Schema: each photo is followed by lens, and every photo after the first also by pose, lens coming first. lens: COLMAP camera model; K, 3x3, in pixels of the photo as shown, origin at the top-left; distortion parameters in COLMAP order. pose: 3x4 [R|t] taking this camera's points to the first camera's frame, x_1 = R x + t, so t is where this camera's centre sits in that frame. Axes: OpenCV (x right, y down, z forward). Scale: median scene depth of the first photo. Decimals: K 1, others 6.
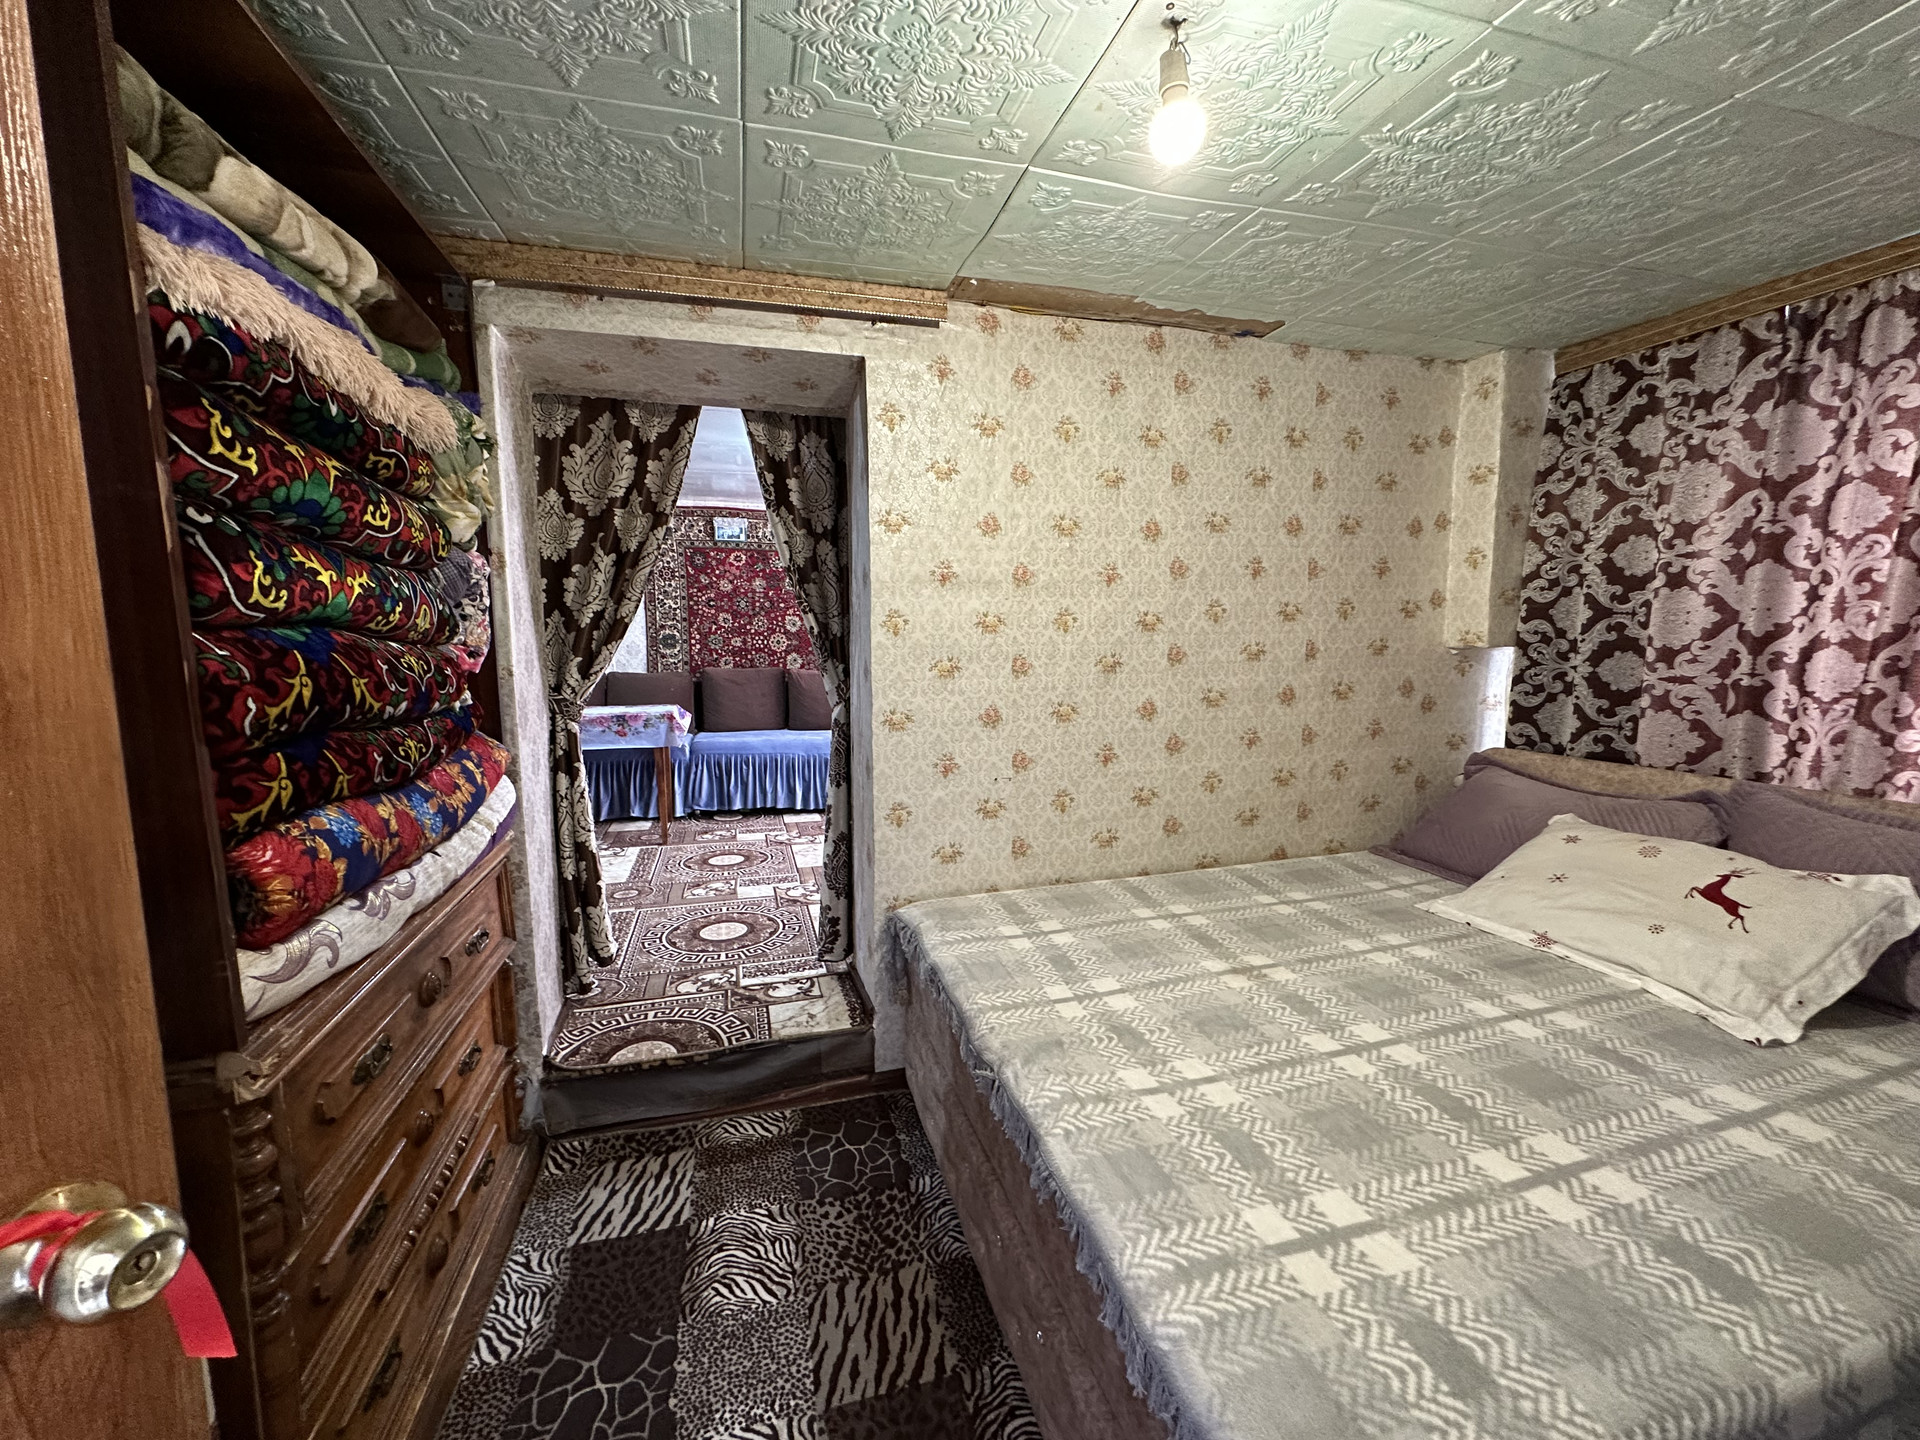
lens RADIAL K [[768.0, 0, 959.5], [0, 768.0, 717.8], [0, 0, 1]] dist [-0.002549, 0.000259]
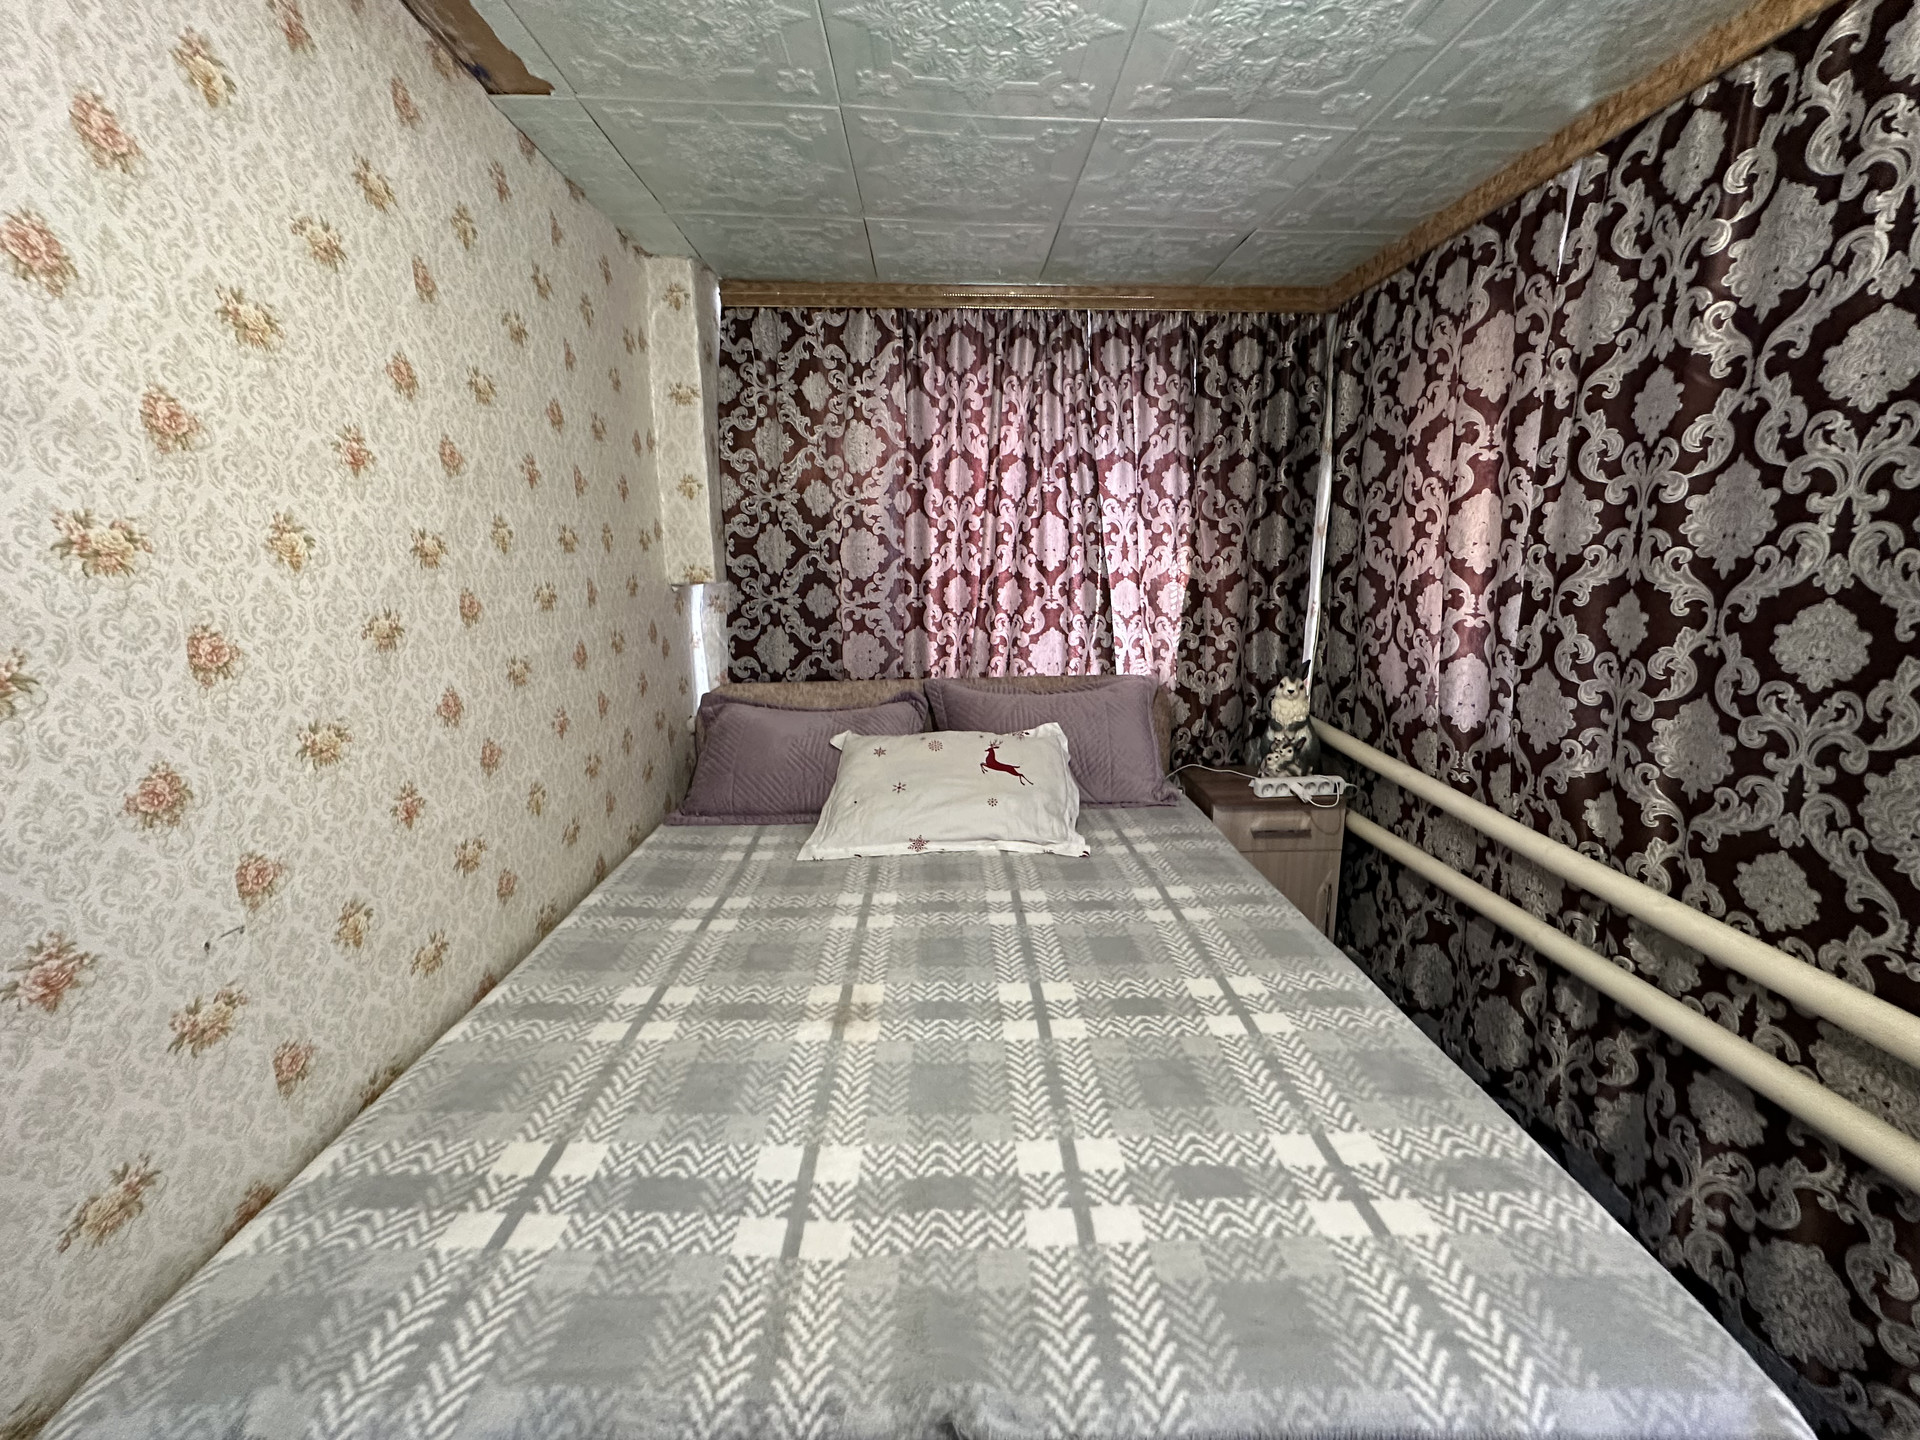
lens RADIAL K [[768.0, 0, 959.5], [0, 768.0, 717.8], [0, 0, 1]] dist [-0.002549, 0.000259]
pose [[0.255324, -0.188813, 0.948240, -0.210330], [0.114563, 0.979745, 0.164239, -0.056547], [-0.960044, 0.066699, 0.271783, 0.521068]]
